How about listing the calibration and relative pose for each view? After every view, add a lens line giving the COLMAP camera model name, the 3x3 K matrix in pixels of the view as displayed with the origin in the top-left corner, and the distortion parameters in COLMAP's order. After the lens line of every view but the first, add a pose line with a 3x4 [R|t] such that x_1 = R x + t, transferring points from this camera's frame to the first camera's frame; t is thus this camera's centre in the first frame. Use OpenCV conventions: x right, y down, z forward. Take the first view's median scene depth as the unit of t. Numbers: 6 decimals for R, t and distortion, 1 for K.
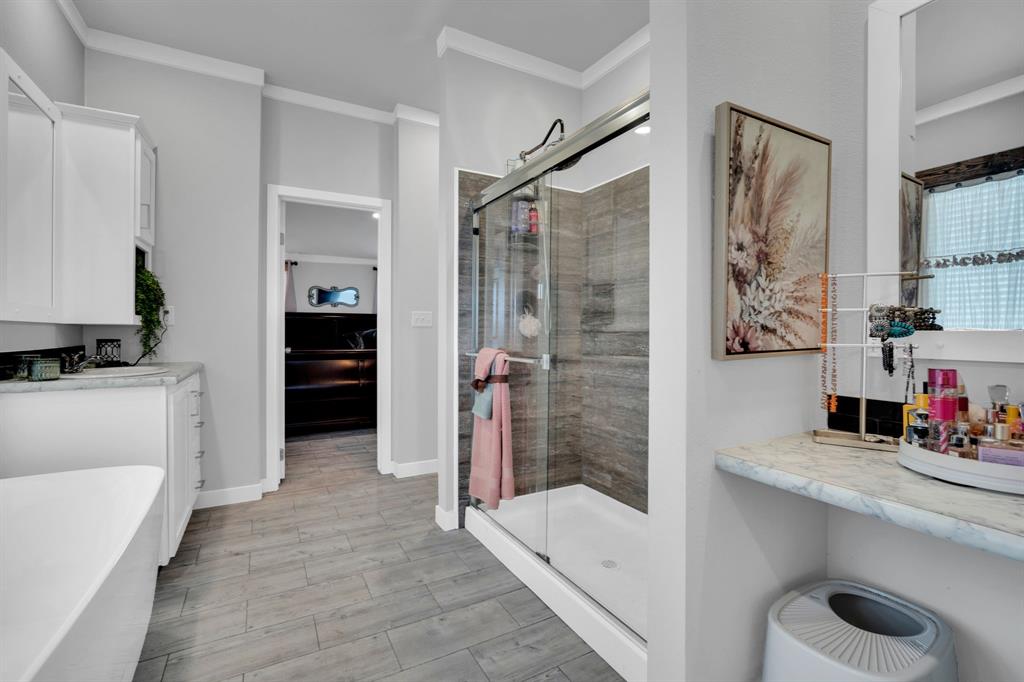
lens RADIAL K [[452.3, 0, 511.1], [0, 452.3, 337.9], [0, 0, 1]] dist [-0.001879, 0.000015]
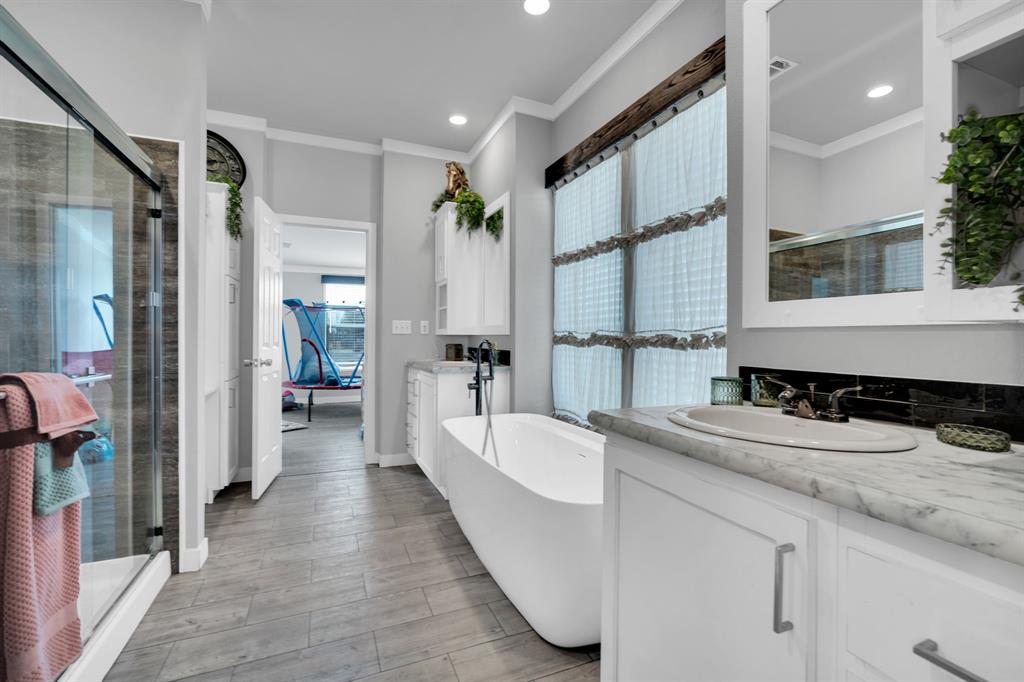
lens RADIAL K [[452.3, 0, 511.1], [0, 452.3, 337.9], [0, 0, 1]] dist [-0.001879, 0.000015]
pose [[-0.994339, -0.004885, 0.106142, -0.819510], [-0.004126, 0.999964, 0.007362, -0.026273], [-0.106174, 0.006882, -0.994324, 1.935043]]
